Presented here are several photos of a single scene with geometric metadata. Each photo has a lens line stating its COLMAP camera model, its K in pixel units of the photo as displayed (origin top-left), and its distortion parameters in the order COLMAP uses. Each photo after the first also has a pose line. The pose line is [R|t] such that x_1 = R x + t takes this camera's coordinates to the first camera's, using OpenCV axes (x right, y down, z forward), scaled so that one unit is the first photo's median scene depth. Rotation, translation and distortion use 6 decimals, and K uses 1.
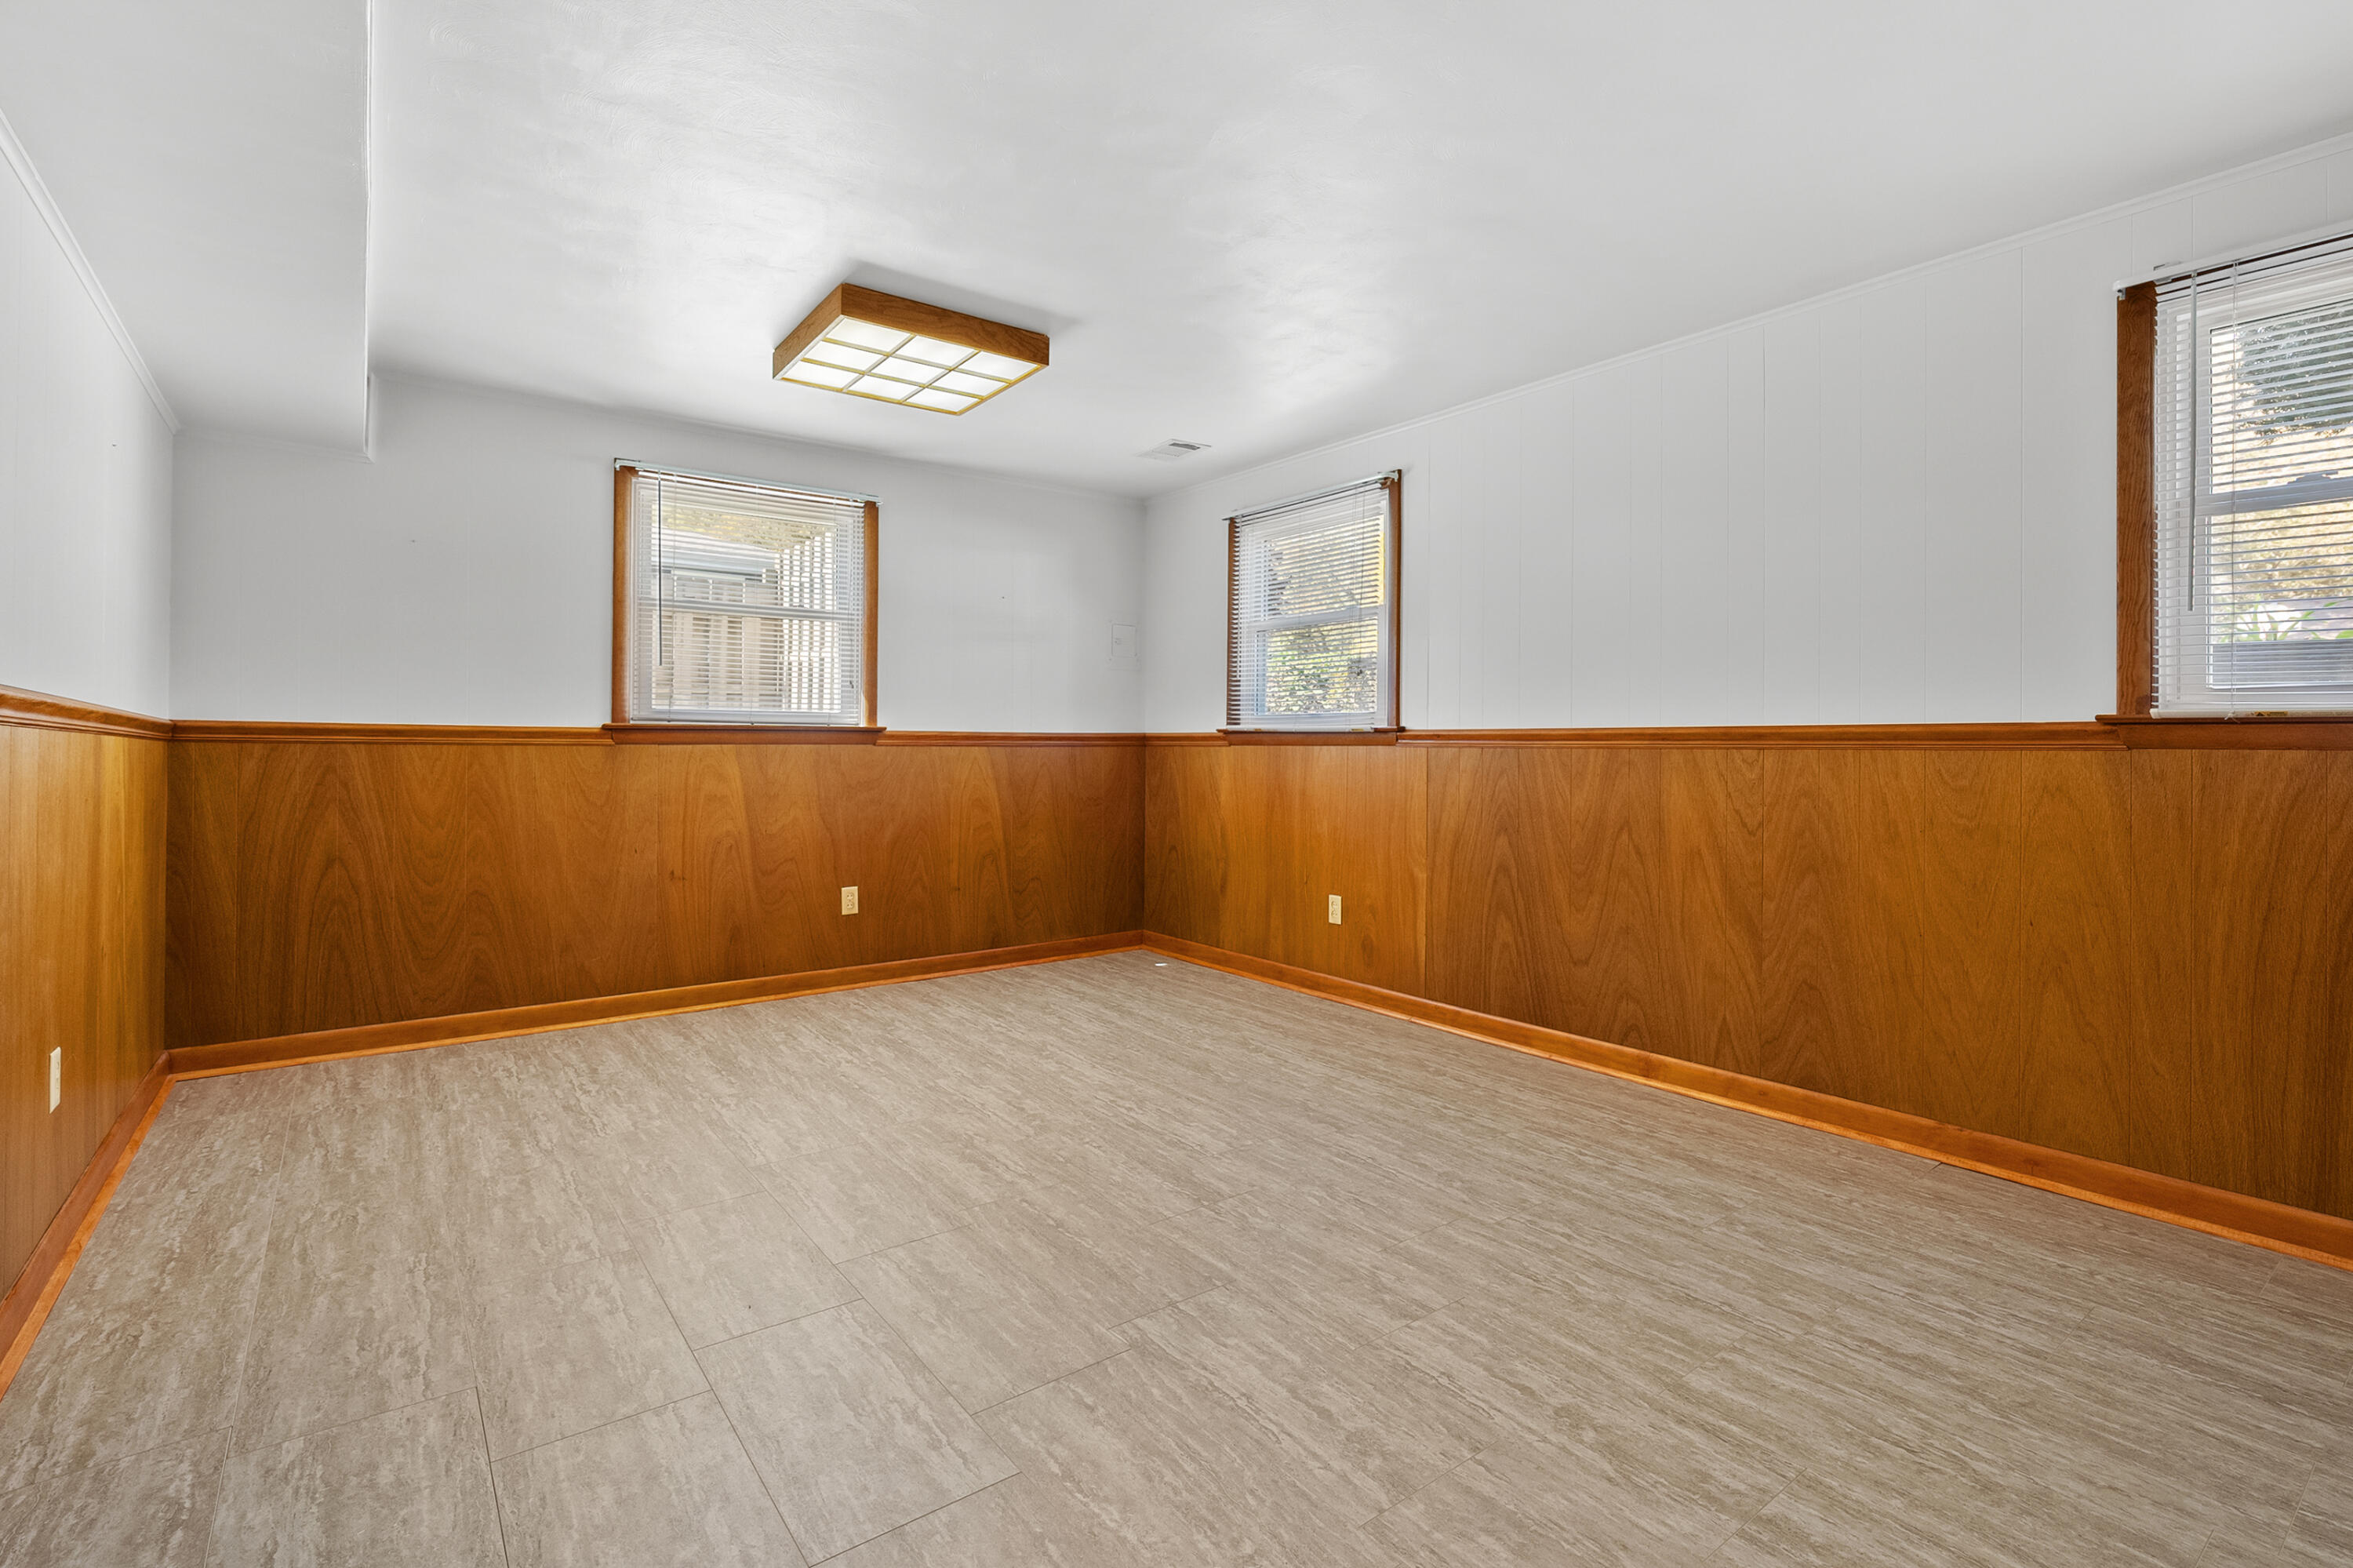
lens RADIAL K [[1076.7, 0, 1174.1], [0, 1076.7, 753.4], [0, 0, 1]] dist [-0.002080, 0.000241]
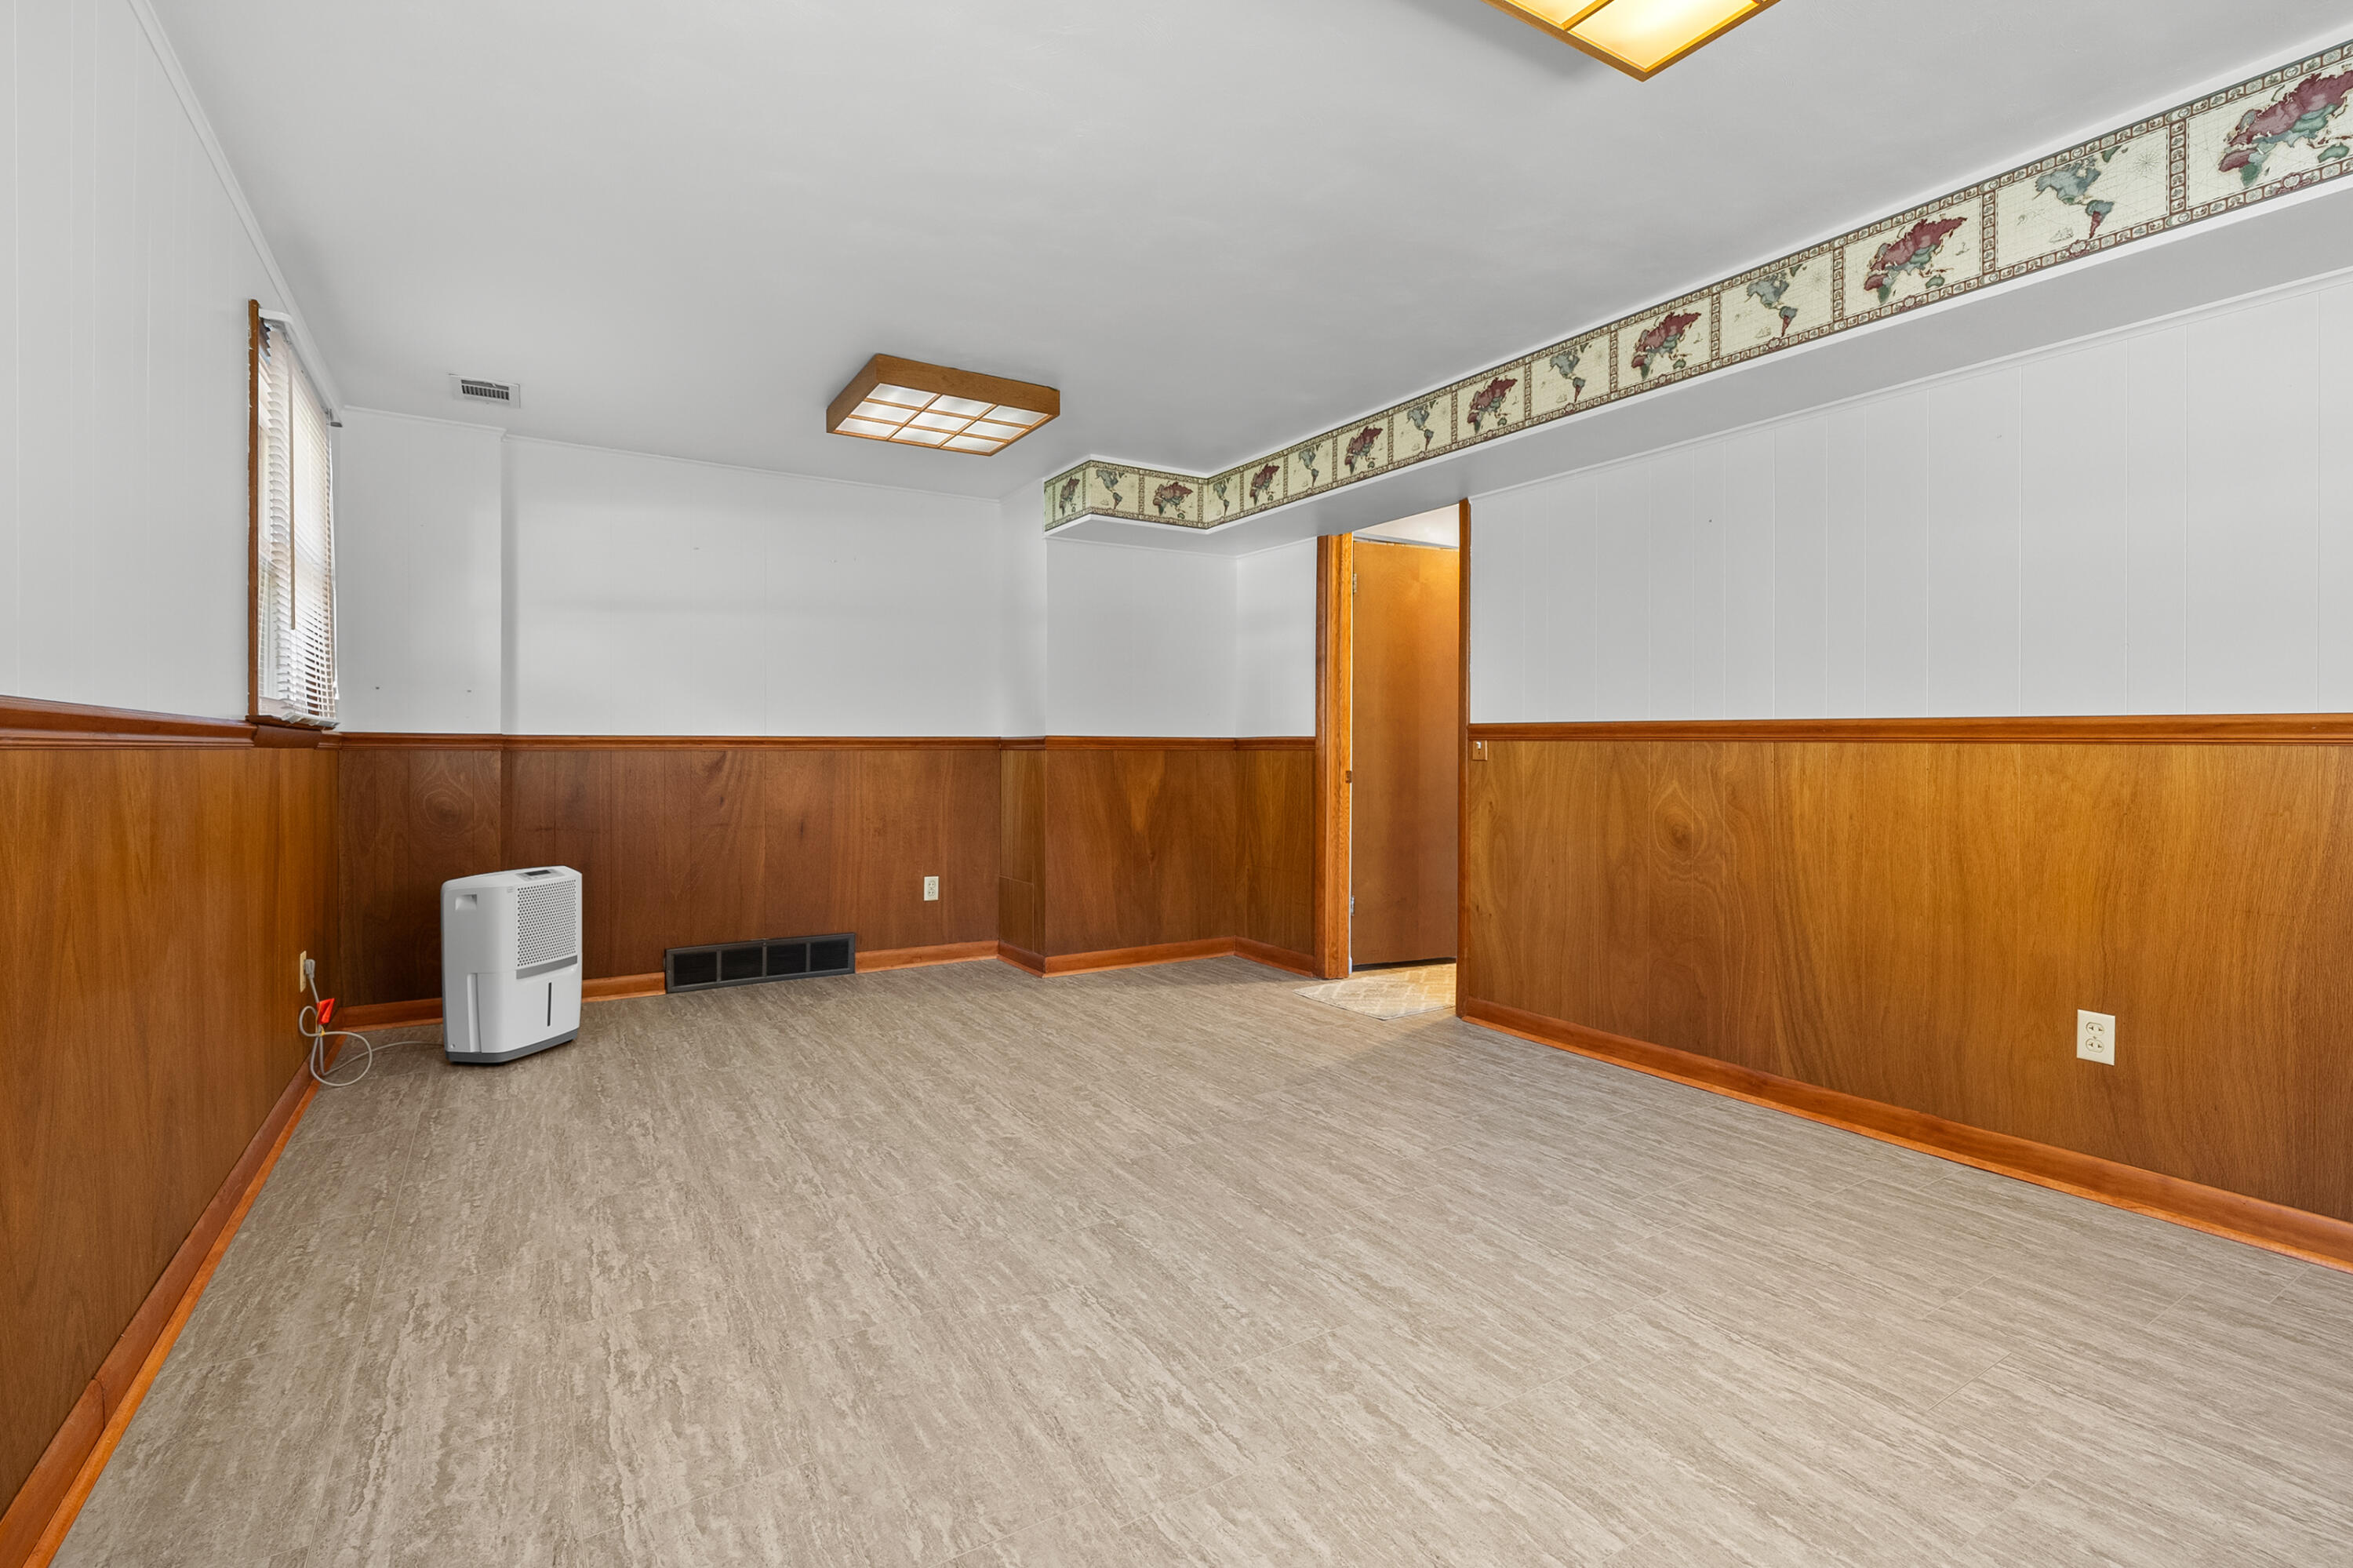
lens RADIAL K [[1076.7, 0, 1174.1], [0, 1076.7, 753.4], [0, 0, 1]] dist [-0.002080, 0.000241]
pose [[-0.995690, -0.007225, 0.092464, -0.116174], [-0.006334, 0.999931, 0.009927, -0.014849], [-0.092529, 0.009299, -0.995667, 2.015319]]
